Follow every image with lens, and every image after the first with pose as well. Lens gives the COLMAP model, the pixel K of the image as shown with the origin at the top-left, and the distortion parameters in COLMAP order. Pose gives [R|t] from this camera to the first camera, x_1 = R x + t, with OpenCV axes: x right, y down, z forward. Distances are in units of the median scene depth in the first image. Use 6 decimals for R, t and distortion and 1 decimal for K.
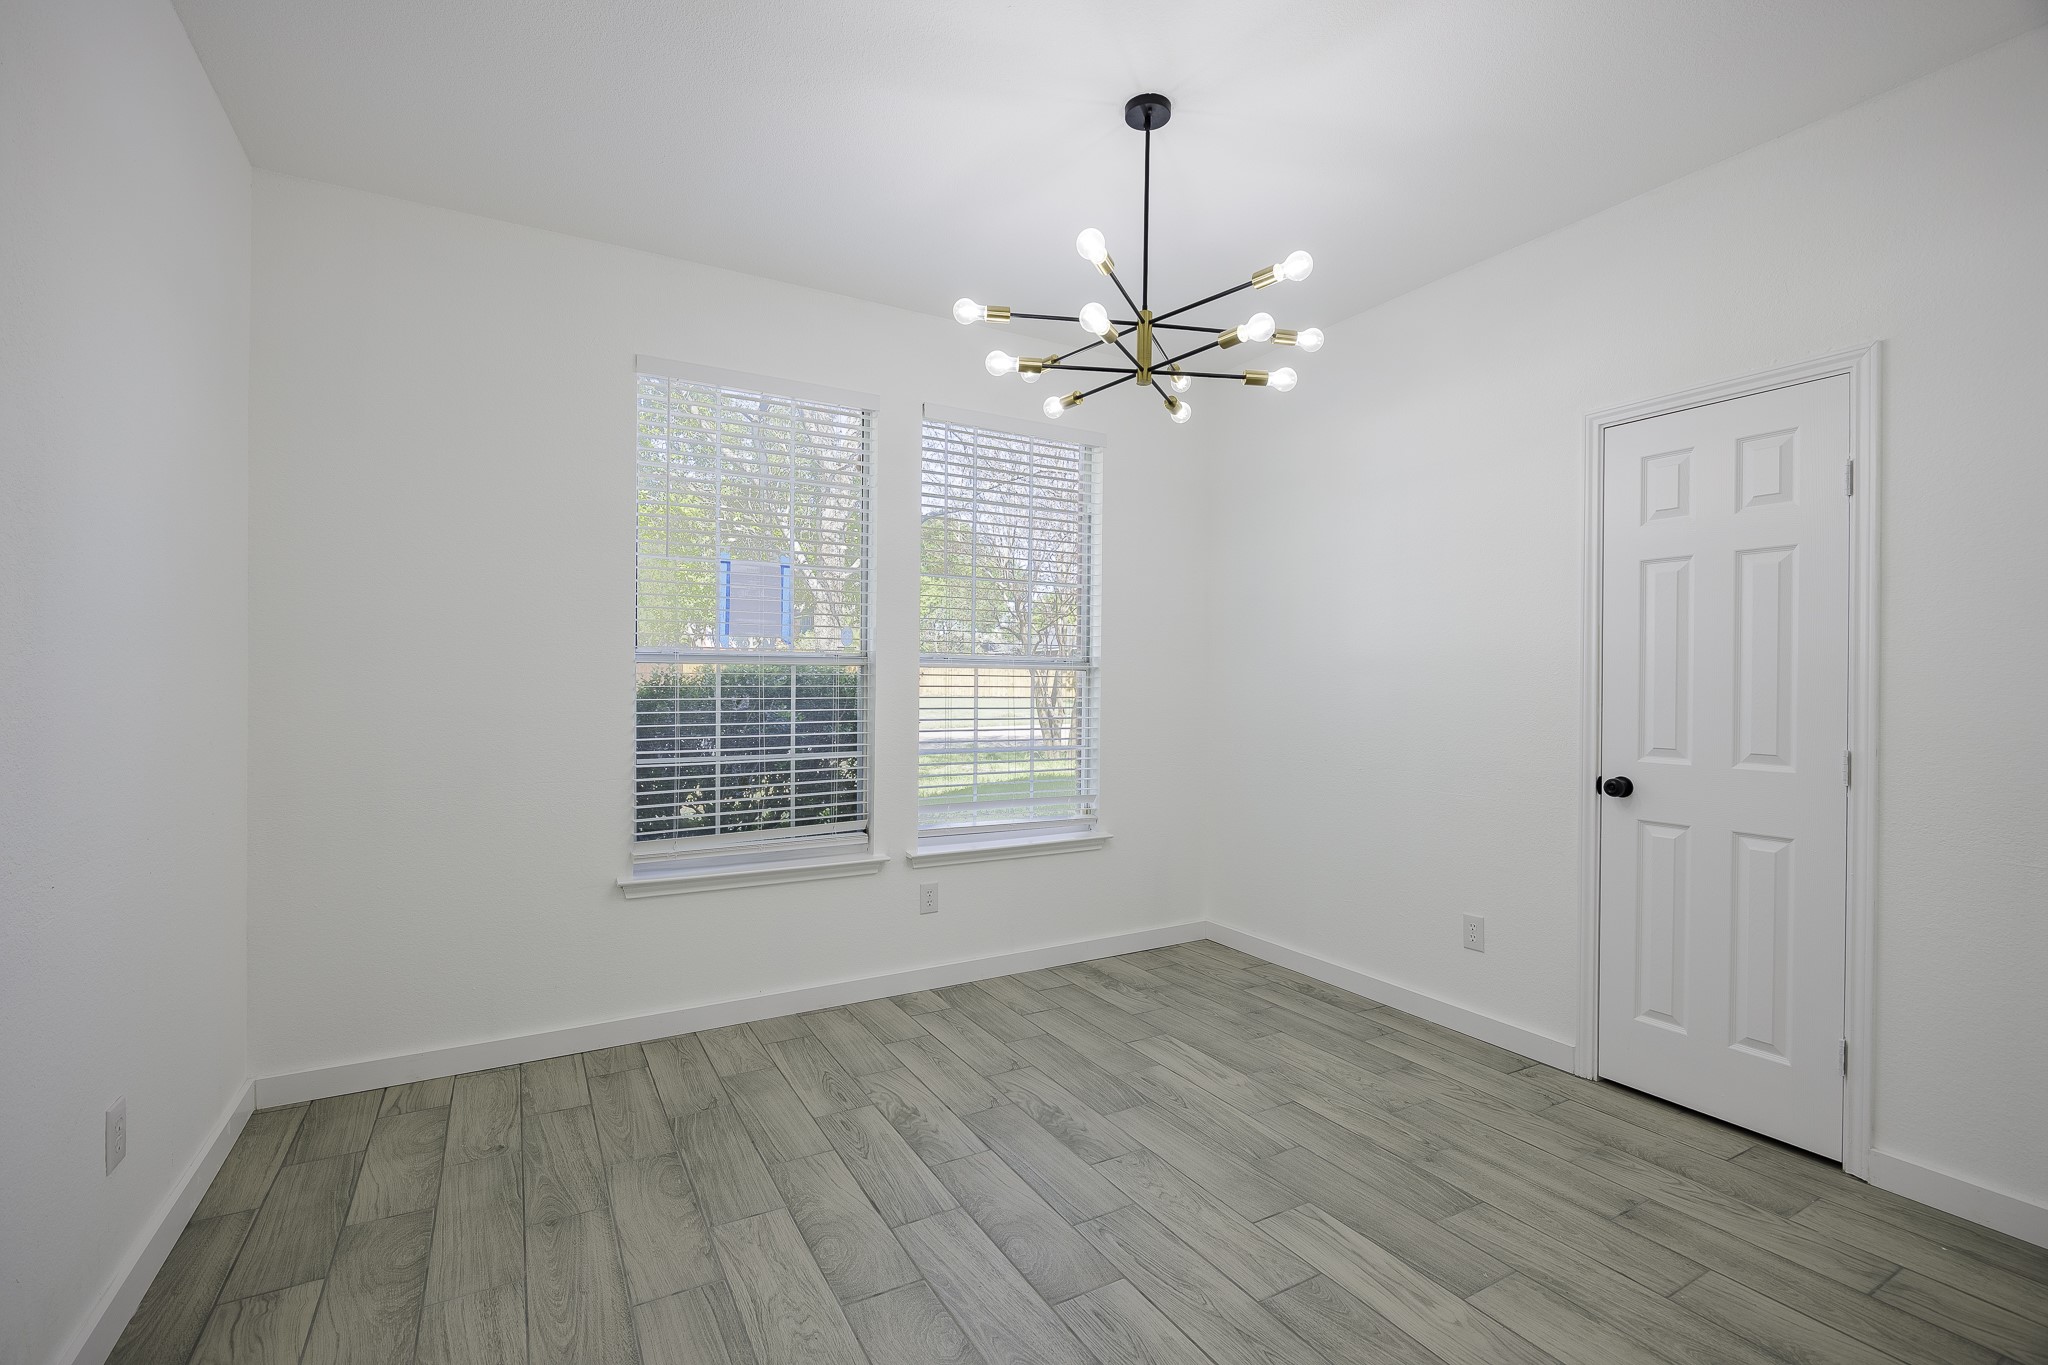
lens RADIAL K [[923.8, 0, 1027.0], [0, 923.8, 686.6], [0, 0, 1]] dist [-0.003165, -0.000427]
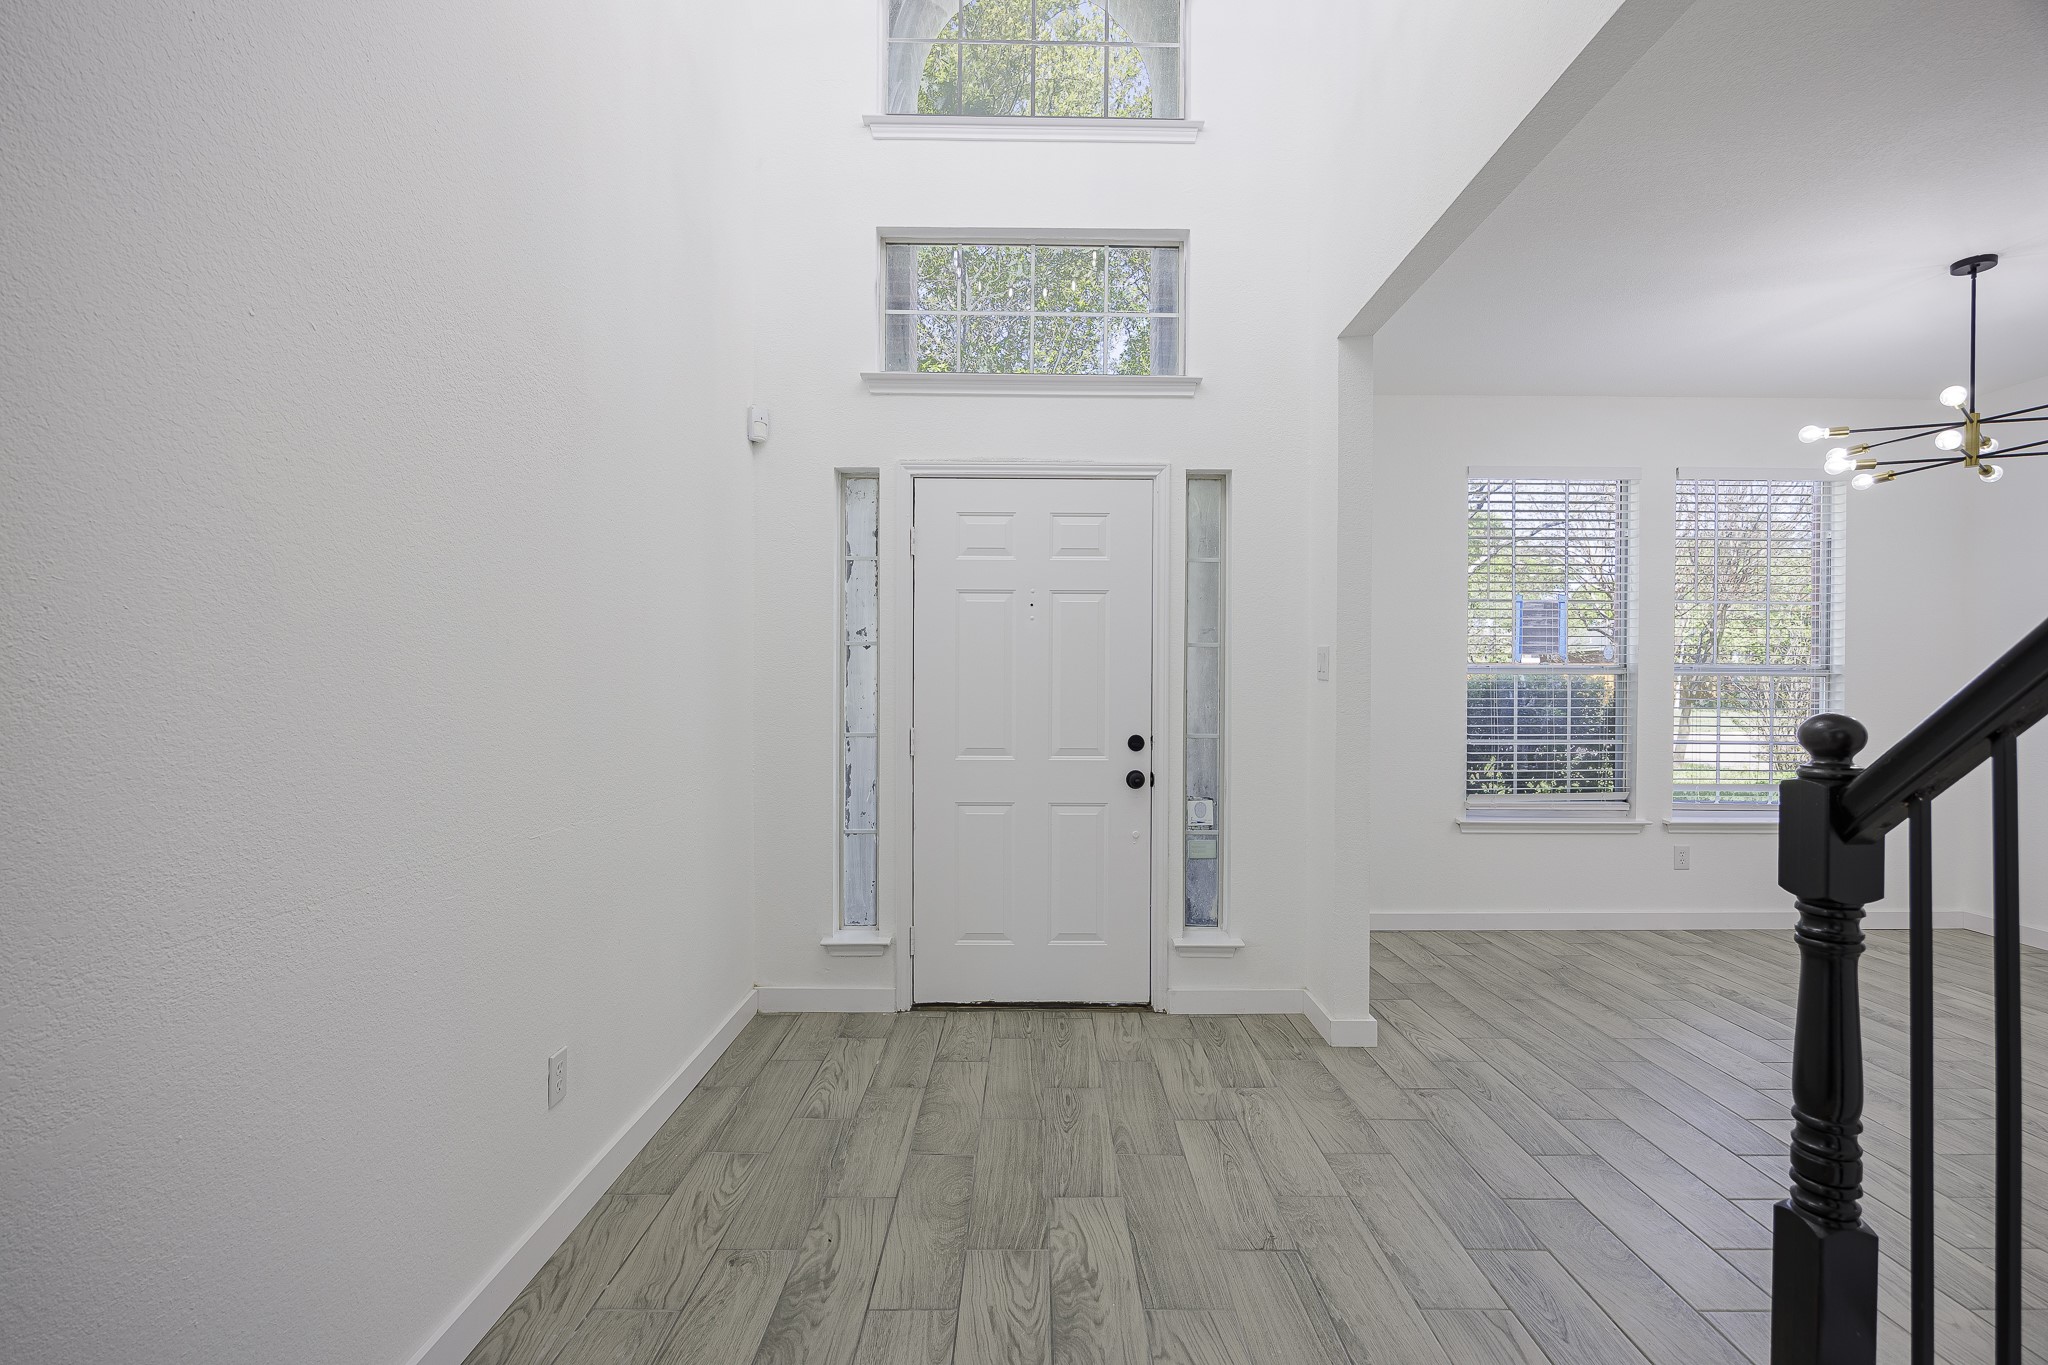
lens RADIAL K [[923.8, 0, 1027.0], [0, 923.8, 686.6], [0, 0, 1]] dist [-0.003165, -0.000427]
pose [[0.868347, 0.000293, -0.495957, -0.297253], [-0.002352, 0.999991, -0.003528, 0.001539], [0.495951, 0.004230, 0.868340, -0.625457]]
